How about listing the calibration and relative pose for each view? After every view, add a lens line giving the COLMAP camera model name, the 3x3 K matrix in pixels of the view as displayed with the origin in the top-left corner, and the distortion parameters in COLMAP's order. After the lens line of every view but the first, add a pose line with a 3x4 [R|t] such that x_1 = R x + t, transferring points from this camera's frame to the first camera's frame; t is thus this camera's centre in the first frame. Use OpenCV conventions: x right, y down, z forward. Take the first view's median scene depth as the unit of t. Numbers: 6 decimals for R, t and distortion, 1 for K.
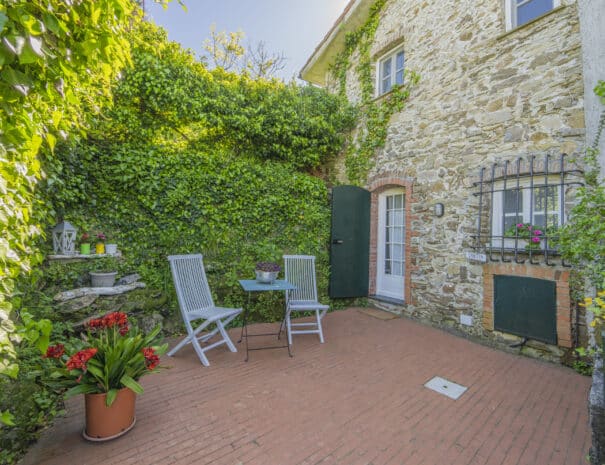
lens RADIAL K [[318.3, 0, 330.9], [0, 318.3, 220.7], [0, 0, 1]] dist [0.003817, -0.000192]
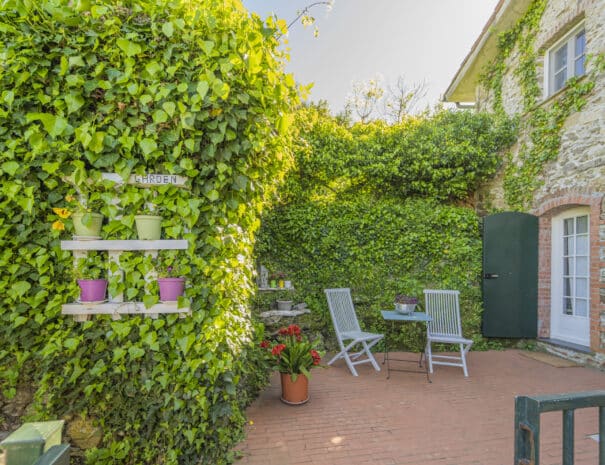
lens RADIAL K [[312.5, 0, 275.3], [0, 312.5, 269.7], [0, 0, 1]] dist [0.002655, -0.000763]
pose [[0.805230, -0.028793, -0.592263, 0.054434], [0.052762, 0.998338, 0.023200, -0.005992], [0.590610, -0.049931, 0.805411, -0.090057]]
